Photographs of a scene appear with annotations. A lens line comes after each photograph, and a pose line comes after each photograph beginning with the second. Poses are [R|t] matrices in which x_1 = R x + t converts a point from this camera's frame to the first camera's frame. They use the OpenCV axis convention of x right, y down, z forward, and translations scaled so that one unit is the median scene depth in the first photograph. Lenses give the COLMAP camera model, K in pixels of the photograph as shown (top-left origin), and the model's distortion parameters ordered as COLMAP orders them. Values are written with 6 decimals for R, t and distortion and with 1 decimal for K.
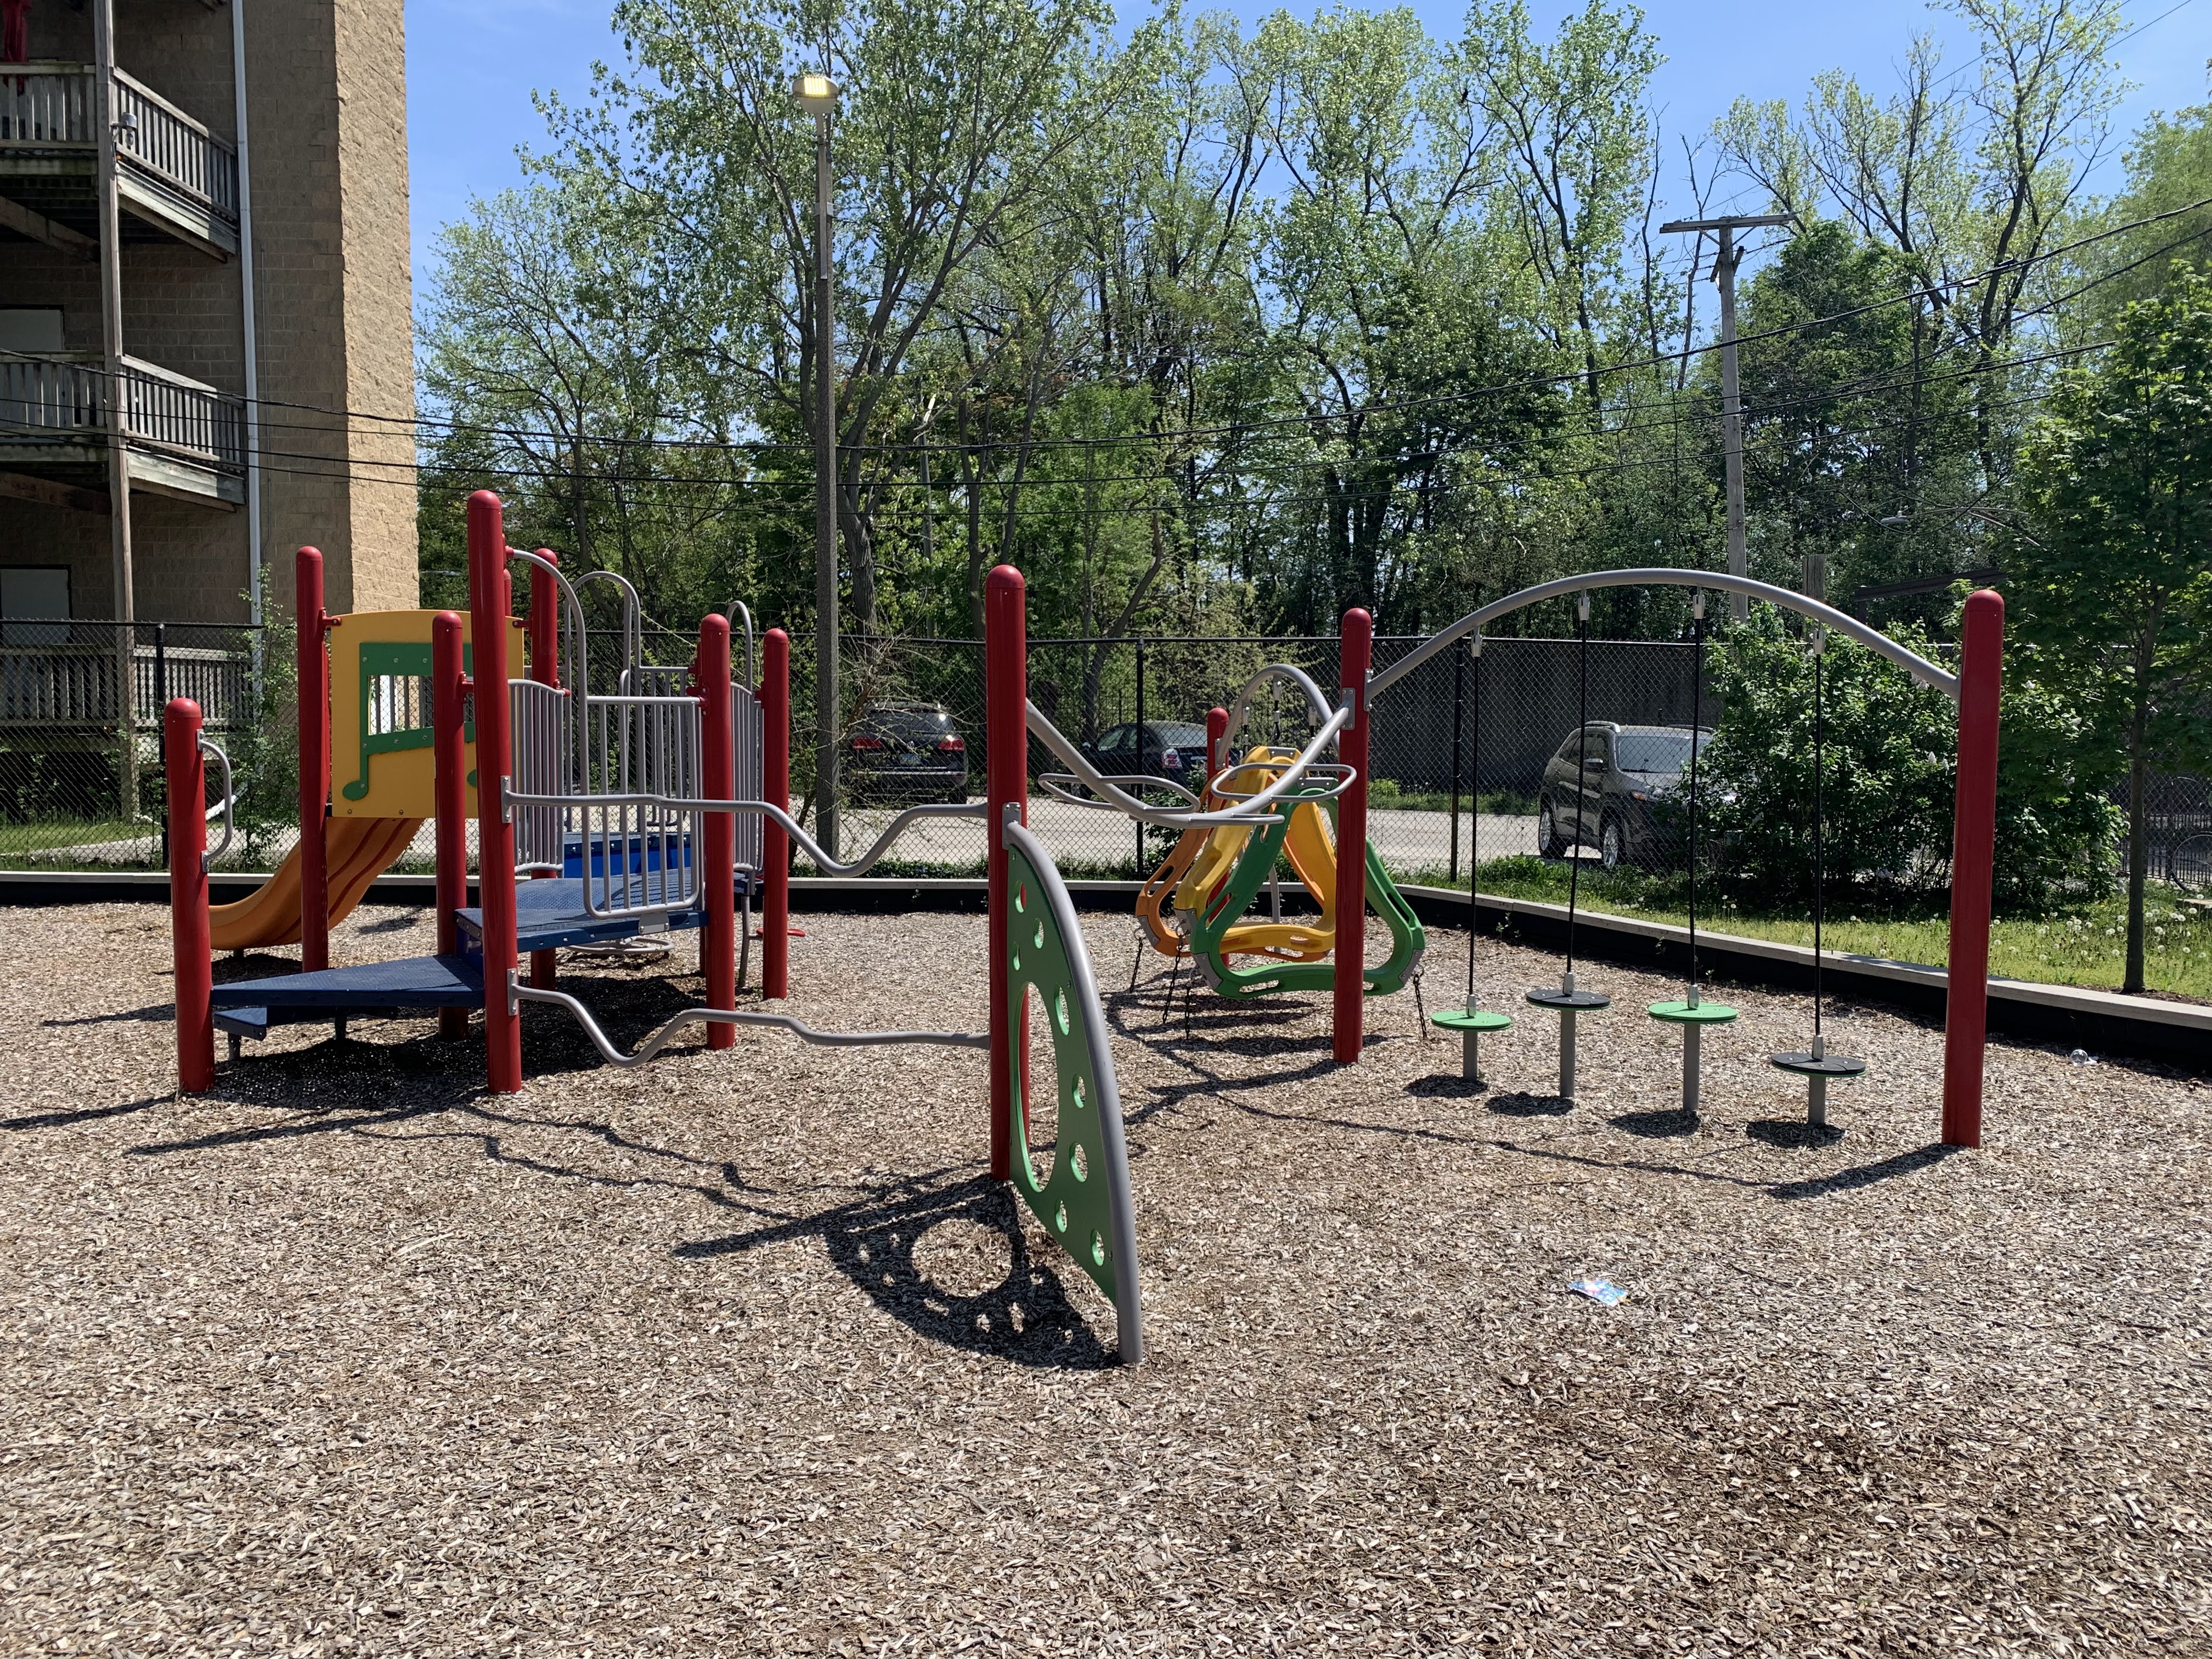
lens RADIAL K [[1681.1, 0, 1104.4], [0, 1681.1, 830.2], [0, 0, 1]] dist [0.040723, -0.052451]
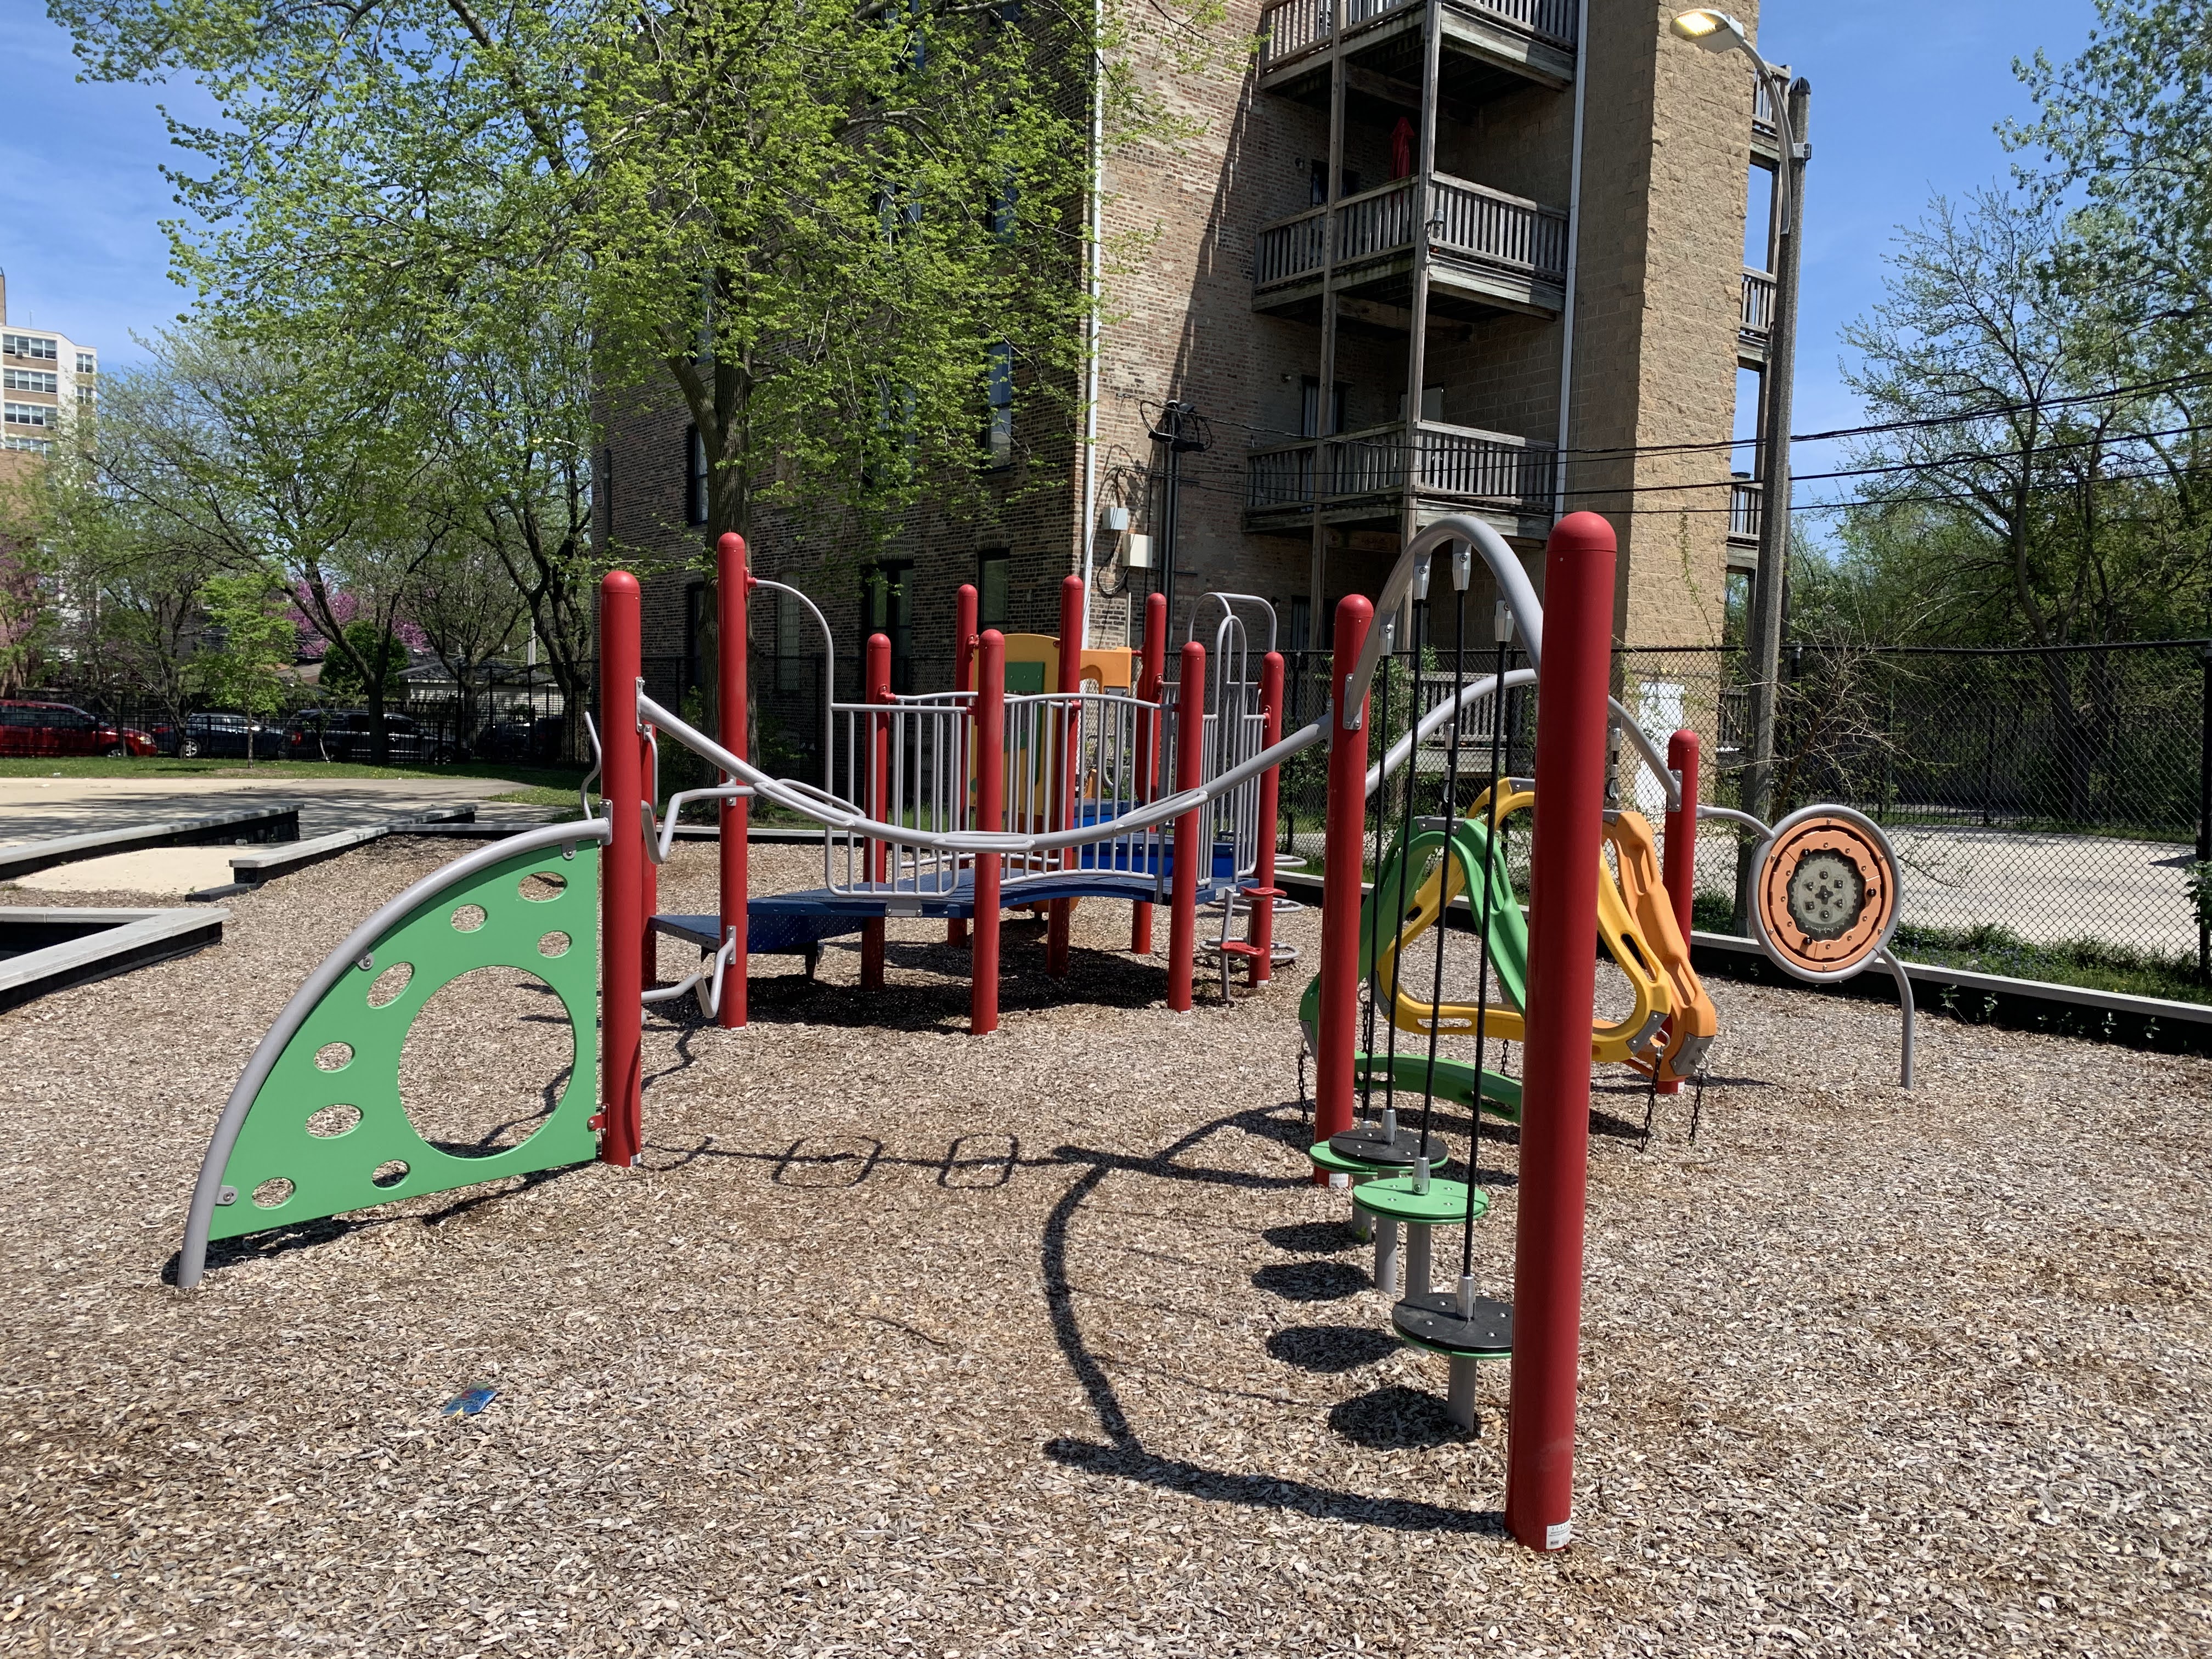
lens RADIAL K [[1681.1, 0, 1105.9], [0, 1681.1, 828.4], [0, 0, 1]] dist [0.040723, -0.052451]
pose [[0.567385, 0.066758, -0.820742, 0.248330], [-0.081996, 0.996335, 0.024356, -0.011715], [0.819360, 0.053478, 0.570780, 0.165547]]
